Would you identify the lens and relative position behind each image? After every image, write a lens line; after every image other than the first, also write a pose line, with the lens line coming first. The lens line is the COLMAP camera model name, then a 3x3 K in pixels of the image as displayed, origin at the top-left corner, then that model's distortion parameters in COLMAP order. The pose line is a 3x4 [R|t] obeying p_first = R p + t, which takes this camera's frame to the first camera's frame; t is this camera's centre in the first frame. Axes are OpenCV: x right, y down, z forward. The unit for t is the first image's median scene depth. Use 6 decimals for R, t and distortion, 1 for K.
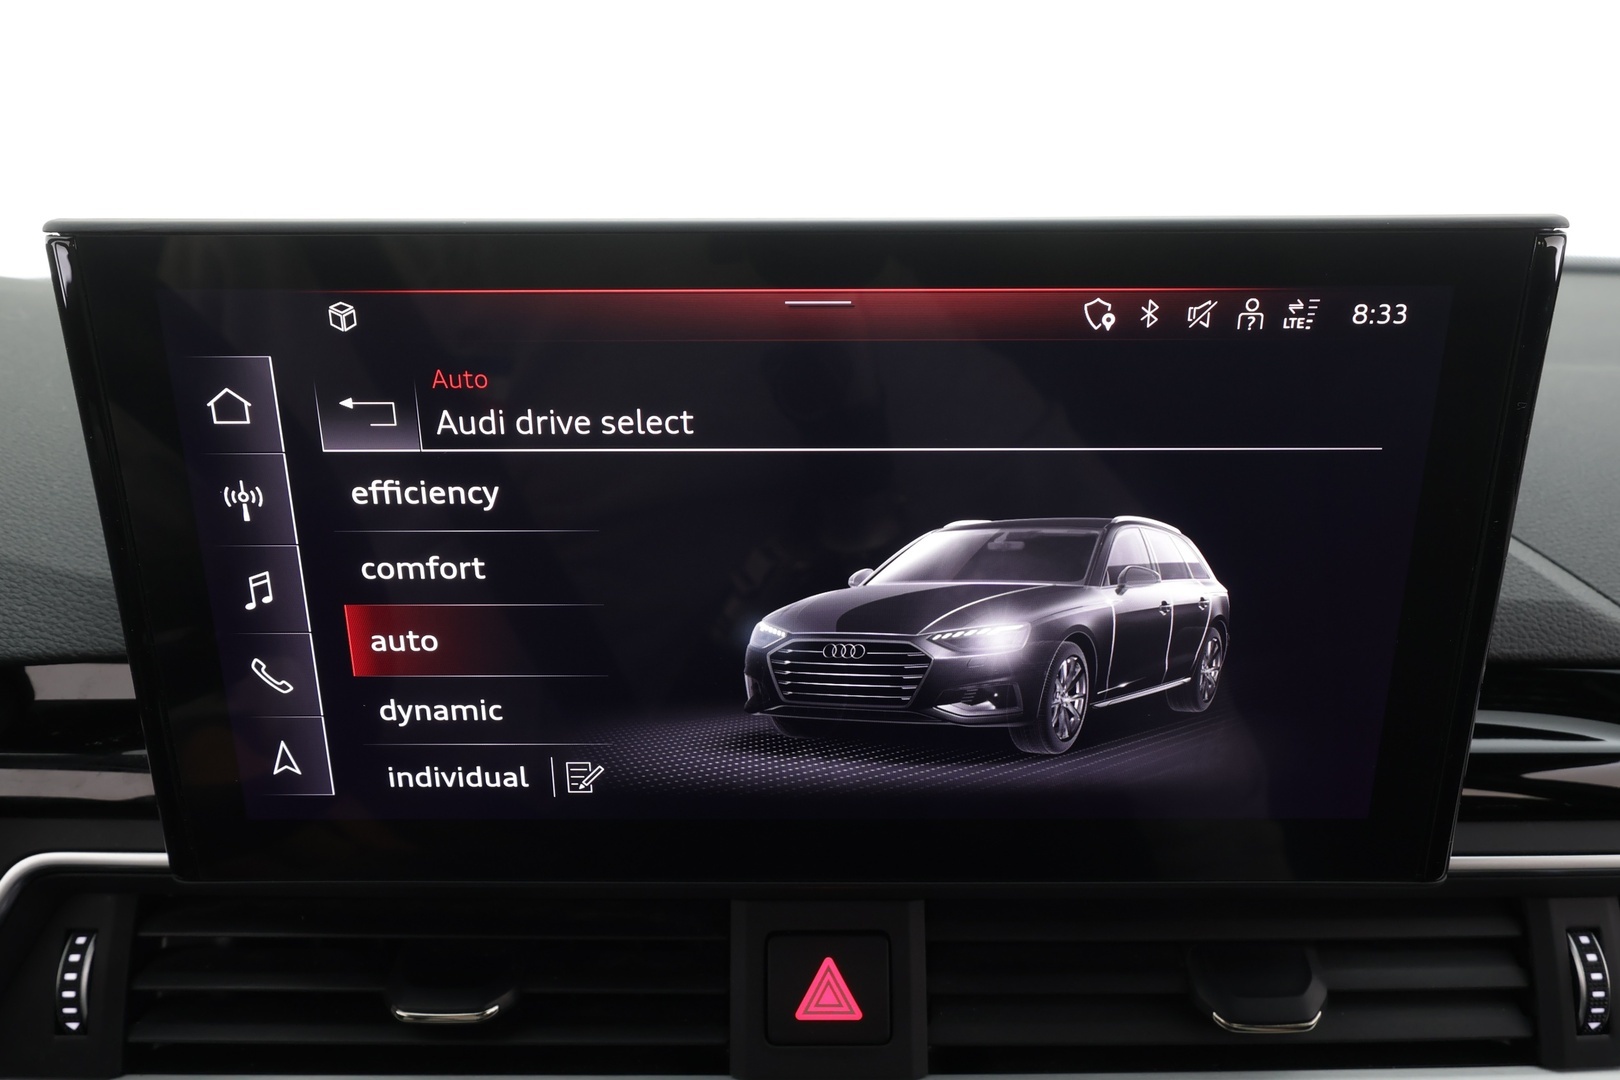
lens RADIAL K [[1186.9, 0, 821.8], [0, 1186.9, 539.1], [0, 0, 1]] dist [0.002551, 0.005036]
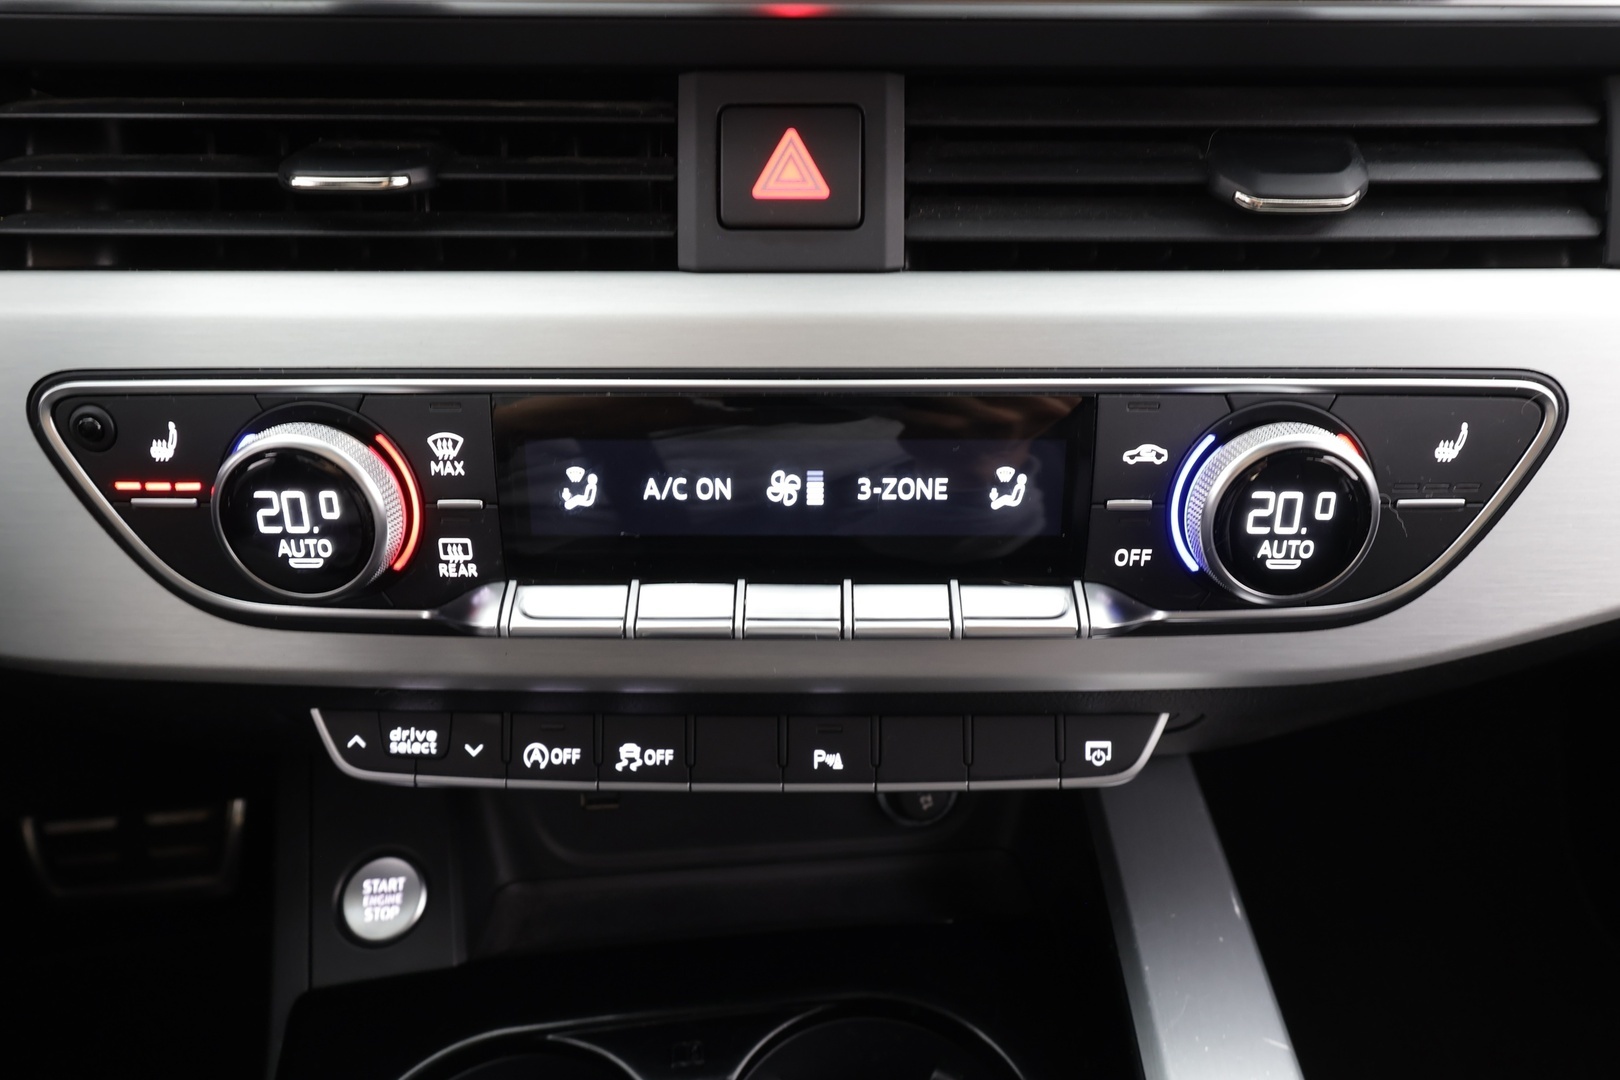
lens RADIAL K [[1186.9, 0, 812.8], [0, 1186.9, 539.4], [0, 0, 1]] dist [0.002551, 0.005036]
pose [[0.999954, 0.008120, -0.005097, 0.027924], [-0.007162, 0.986113, 0.165923, 0.498768], [0.006374, -0.165879, 0.986126, 0.100321]]
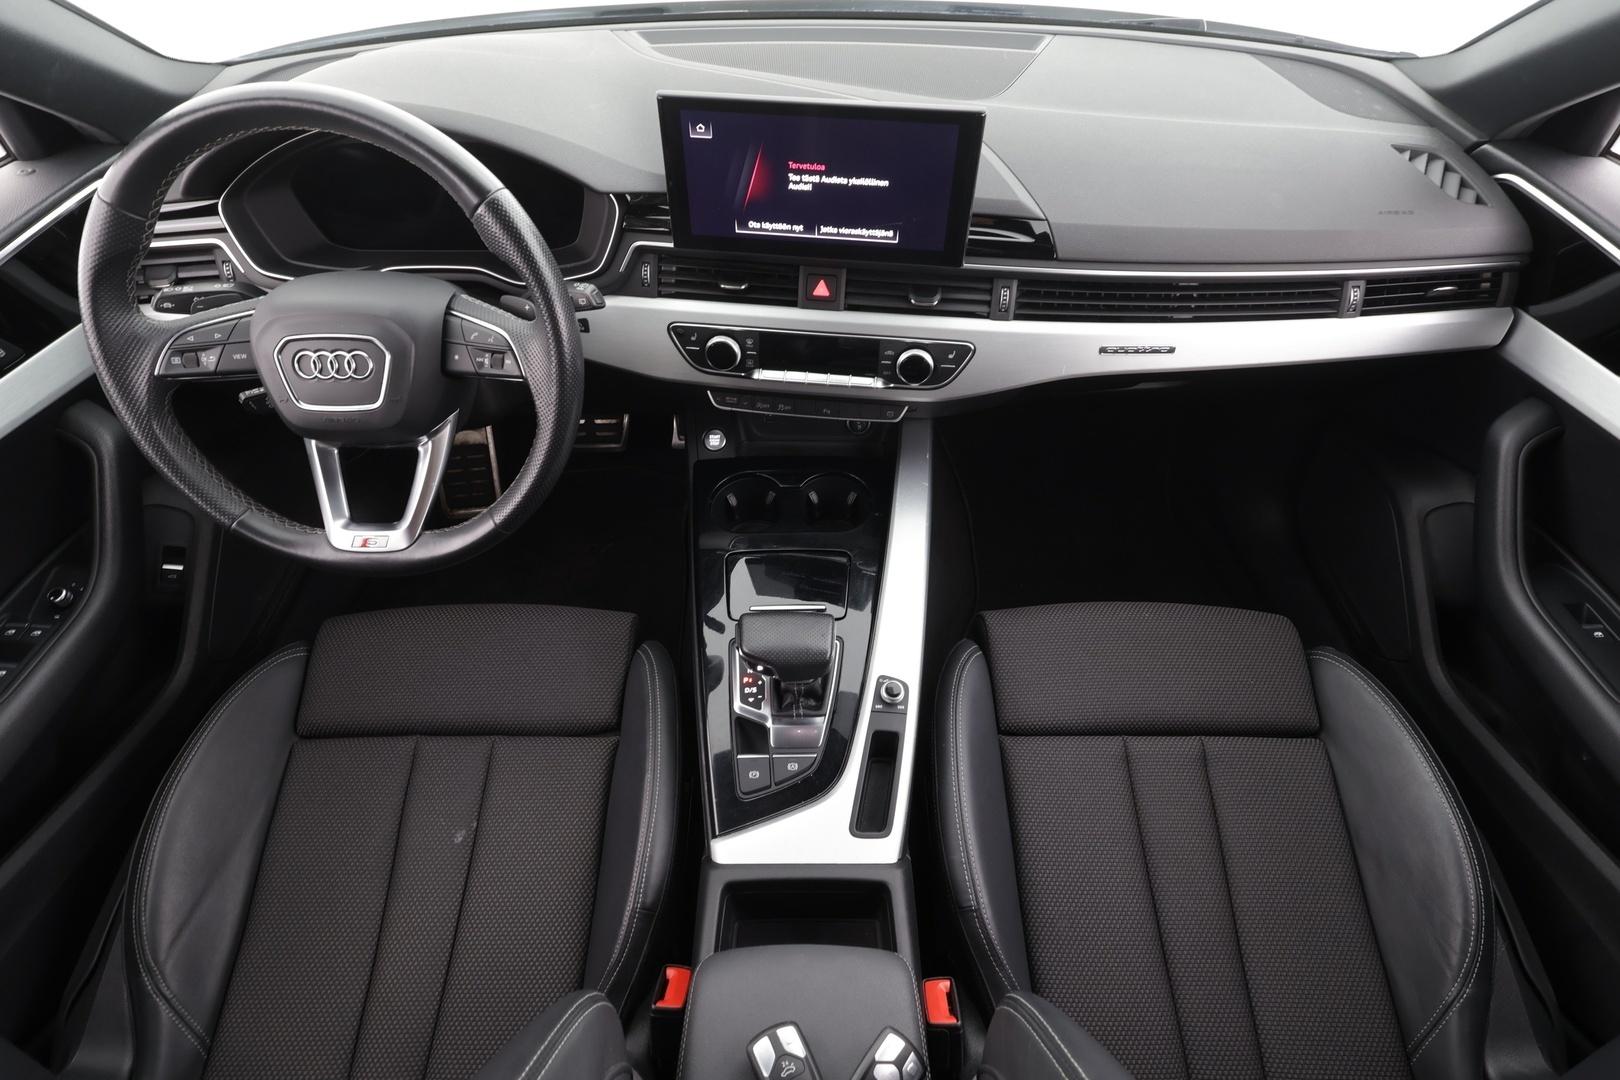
lens RADIAL K [[847.2, 0, 805.0], [0, 847.2, 547.0], [0, 0, 1]] dist [0.002533, -0.001088]
pose [[0.992199, 0.094512, -0.081296, 0.277917], [-0.045089, 0.880026, 0.472781, -0.232854], [0.116226, -0.465427, 0.877422, -2.070511]]
